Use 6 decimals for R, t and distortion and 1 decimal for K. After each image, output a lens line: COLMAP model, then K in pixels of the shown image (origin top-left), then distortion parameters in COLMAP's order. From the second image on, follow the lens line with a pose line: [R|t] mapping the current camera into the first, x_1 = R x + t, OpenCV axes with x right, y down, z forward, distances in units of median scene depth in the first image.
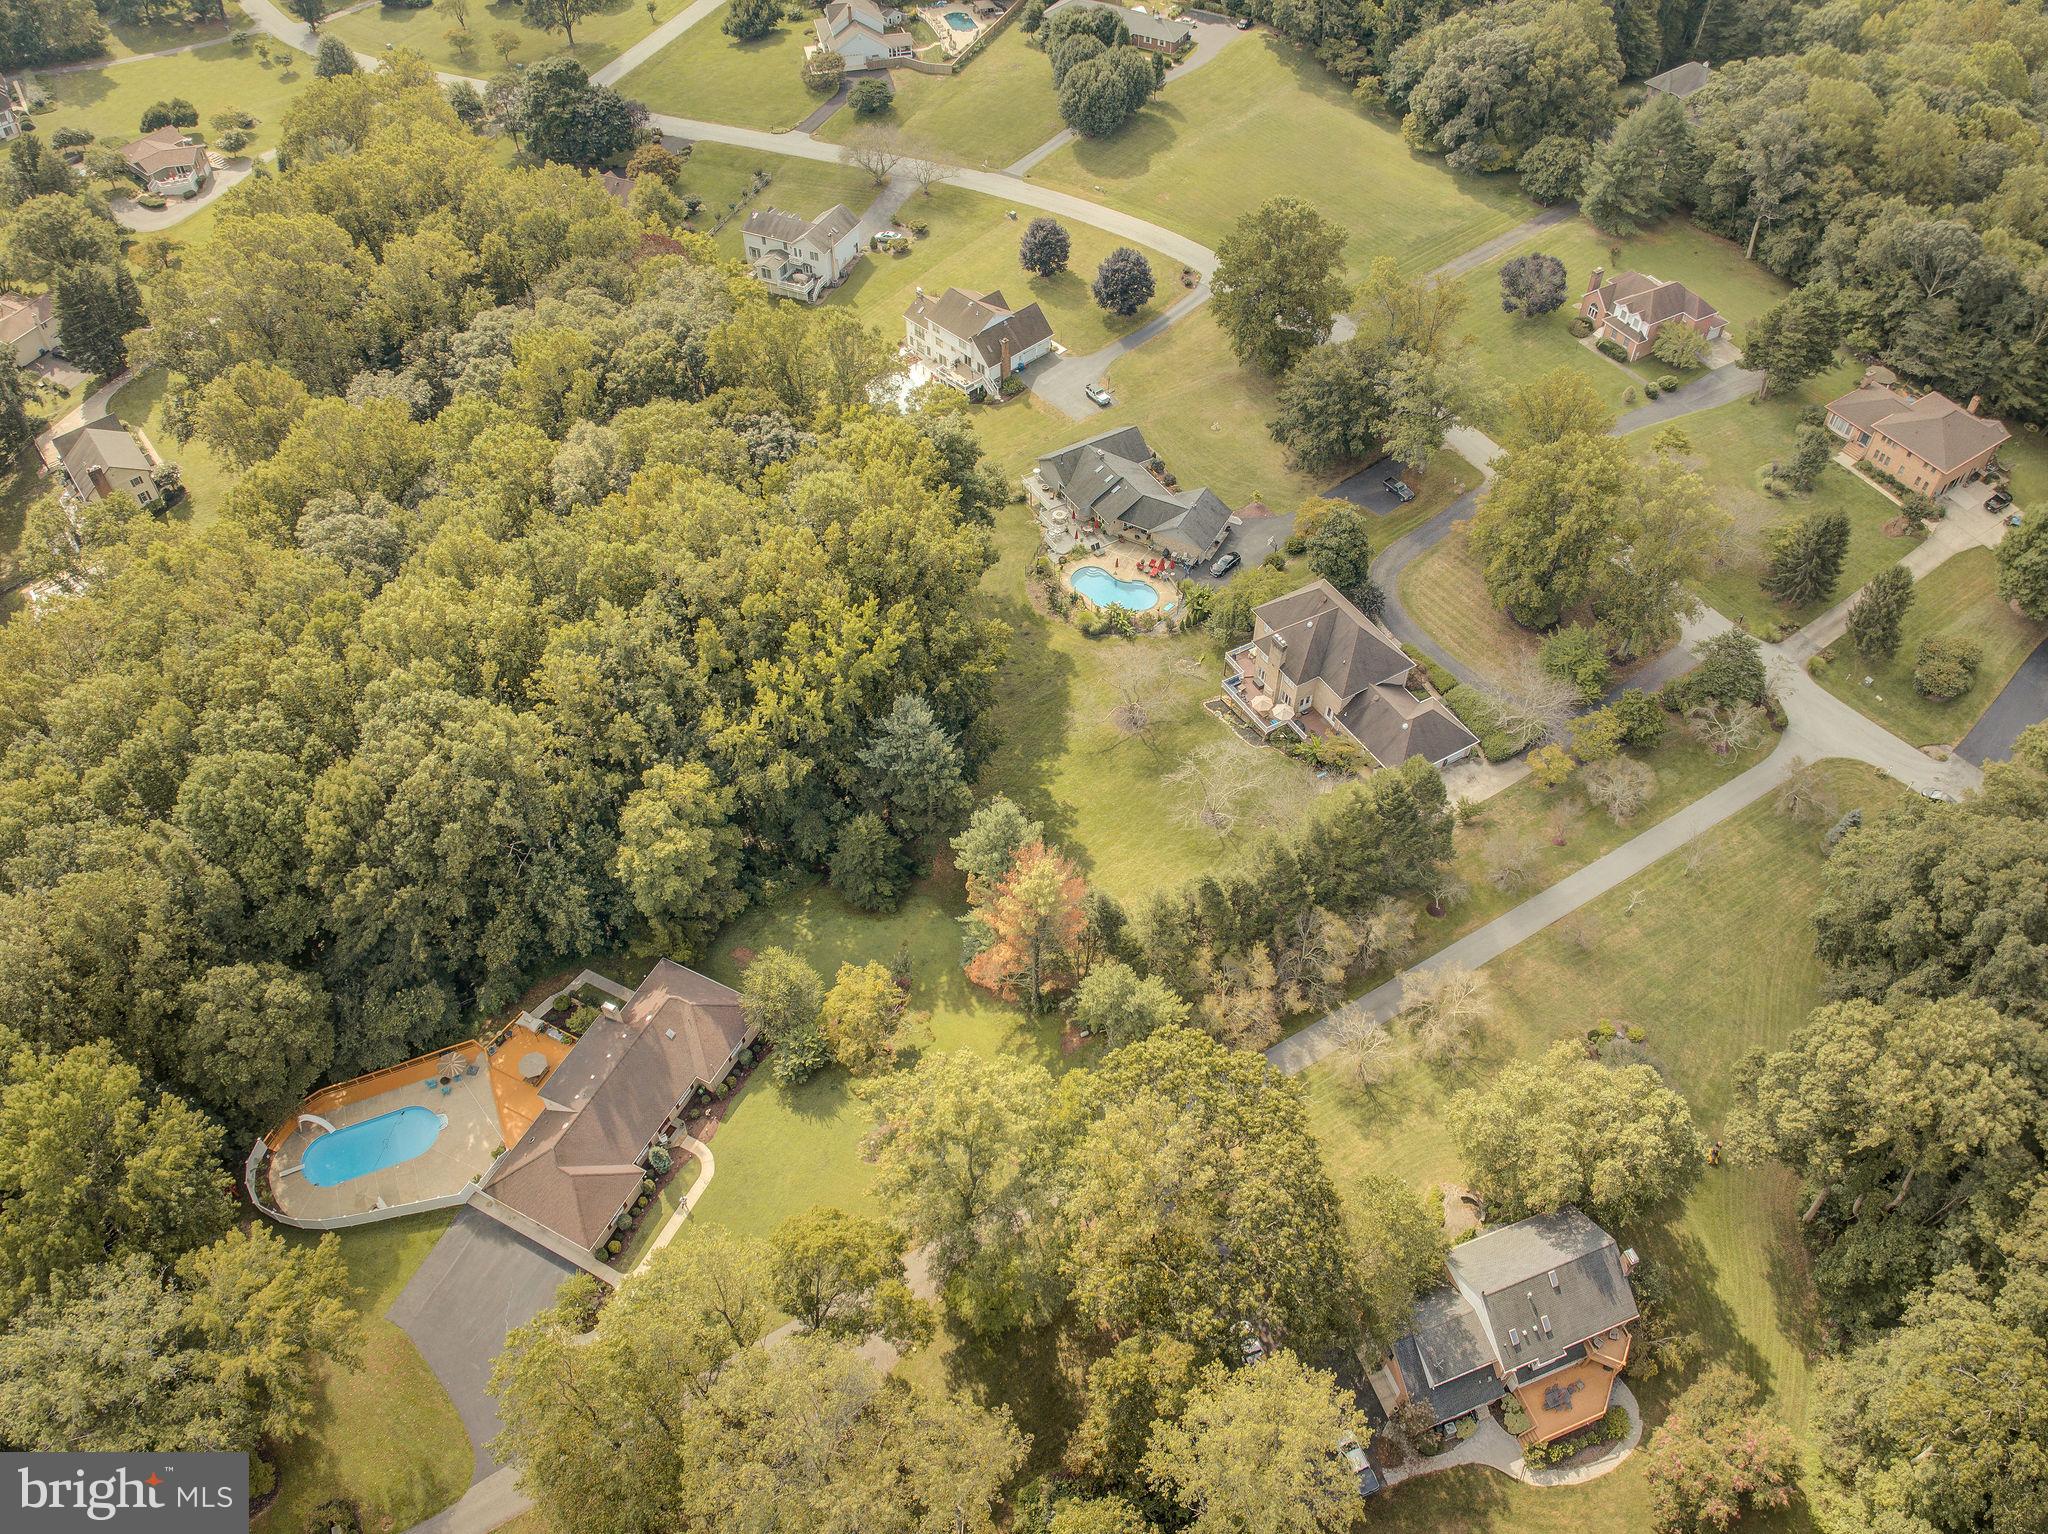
lens RADIAL K [[1550.7, 0, 1025.8], [0, 1550.7, 810.4], [0, 0, 1]] dist [-0.105710, -0.005364]
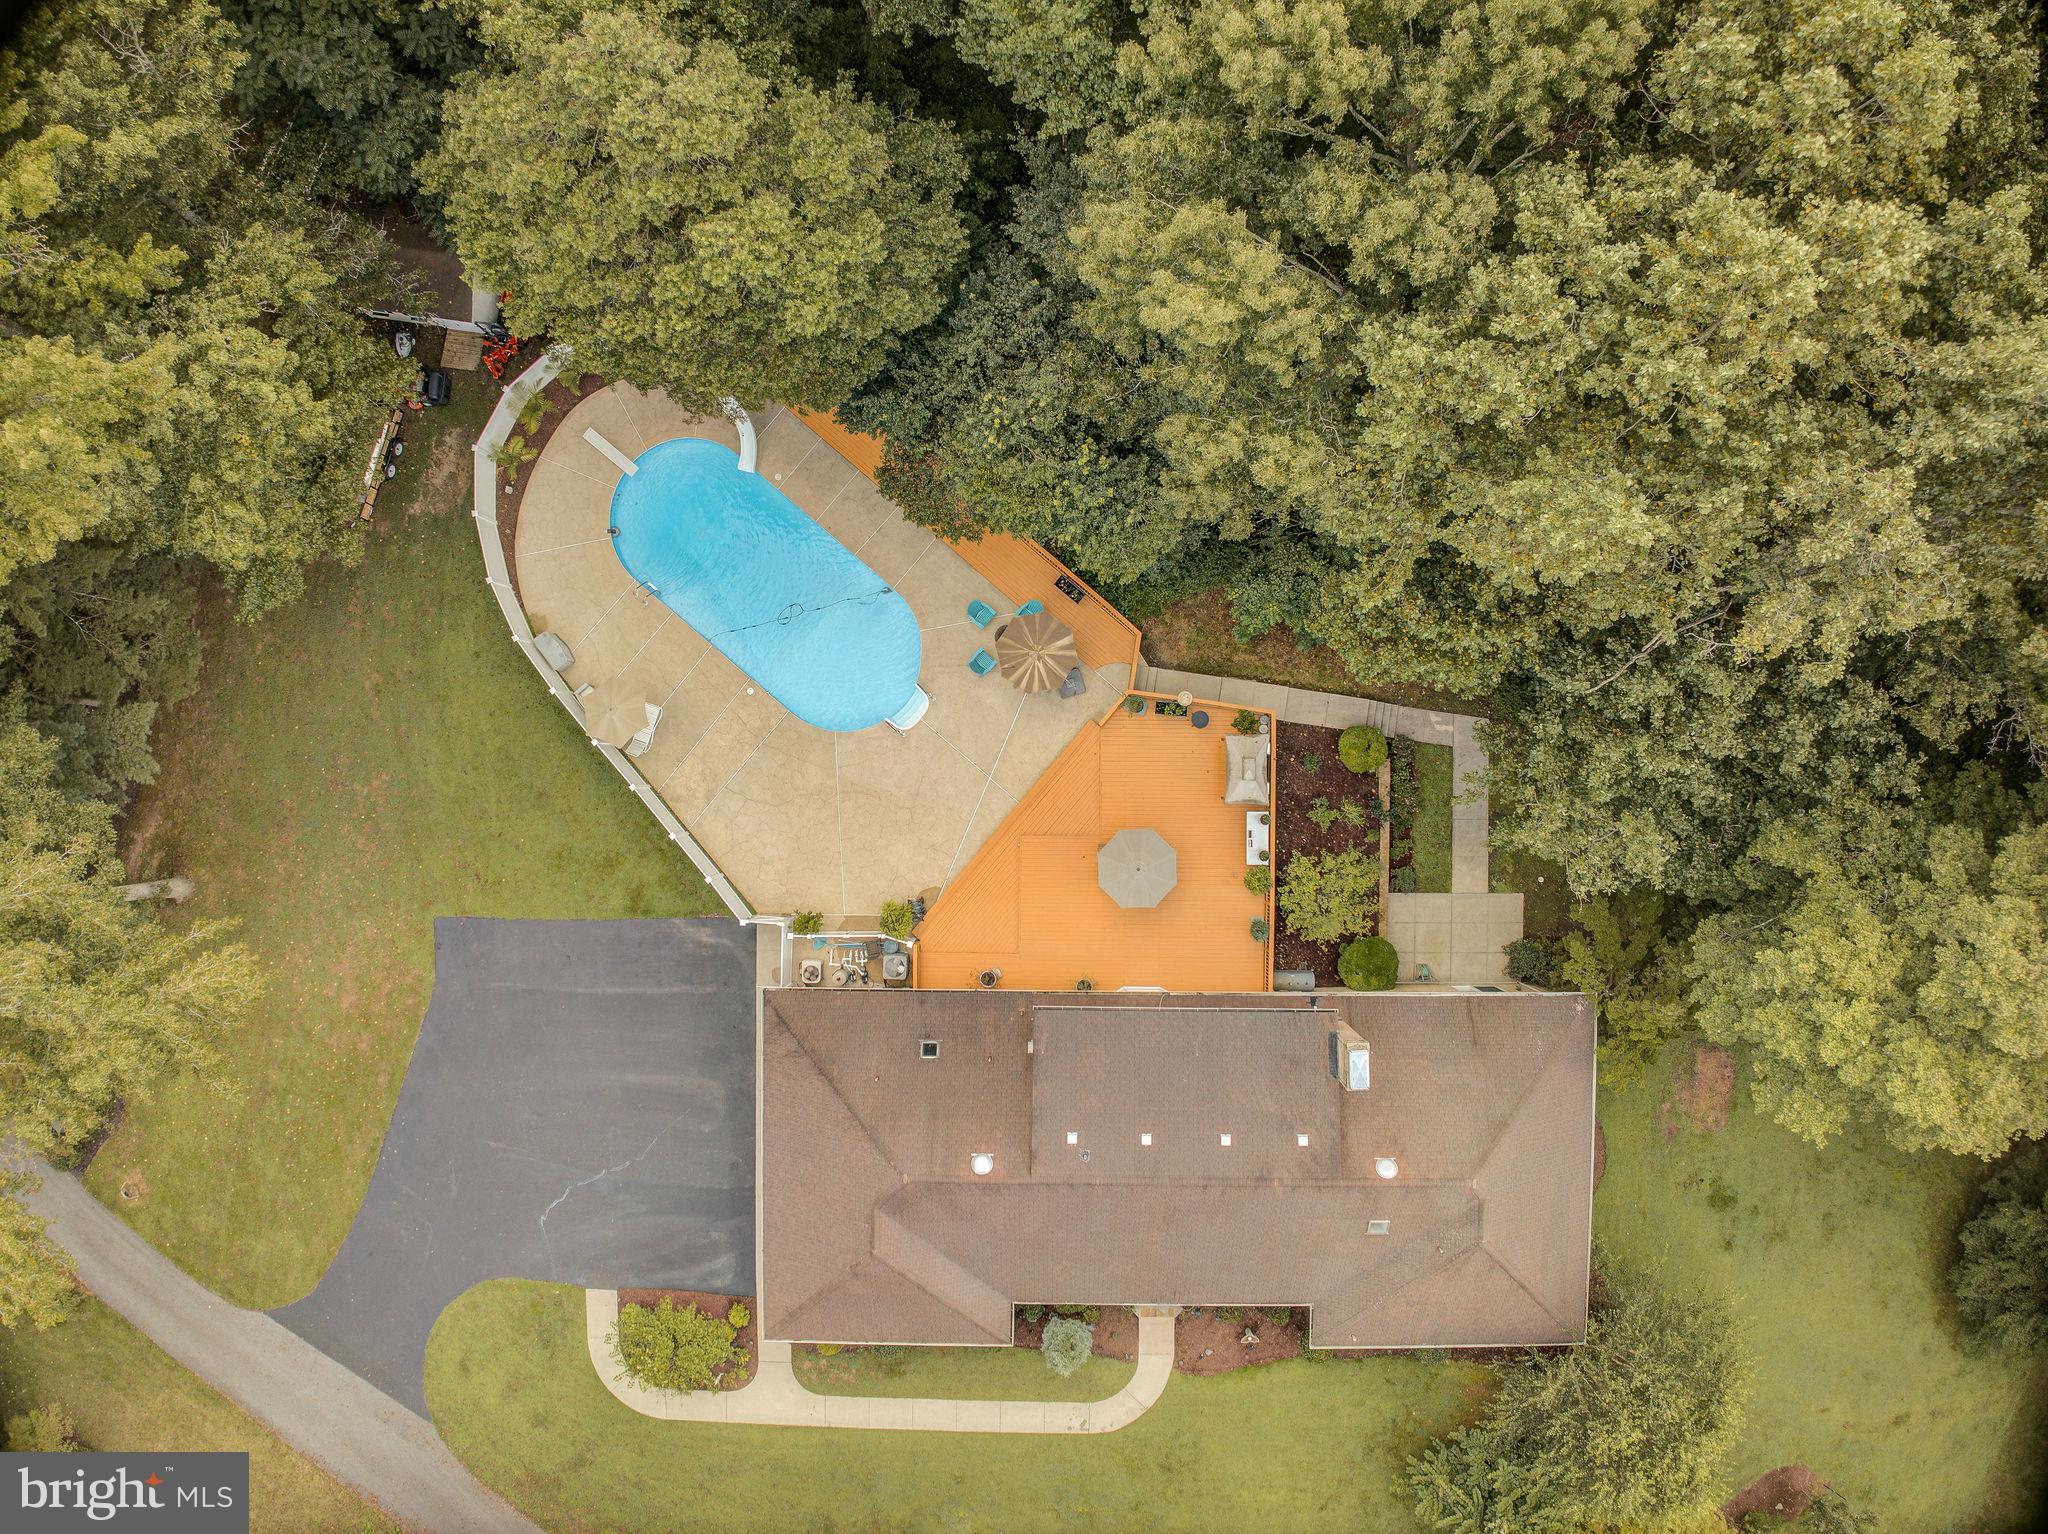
lens RADIAL K [[1414.7, 0, 1038.6], [0, 1414.7, 755.5], [0, 0, 1]] dist [-0.106403, -0.008492]
pose [[0.450279, 0.892779, -0.013945, -0.351354], [-0.674812, 0.350490, 0.649450, -0.042177], [0.584703, -0.283023, 0.760277, 0.740054]]
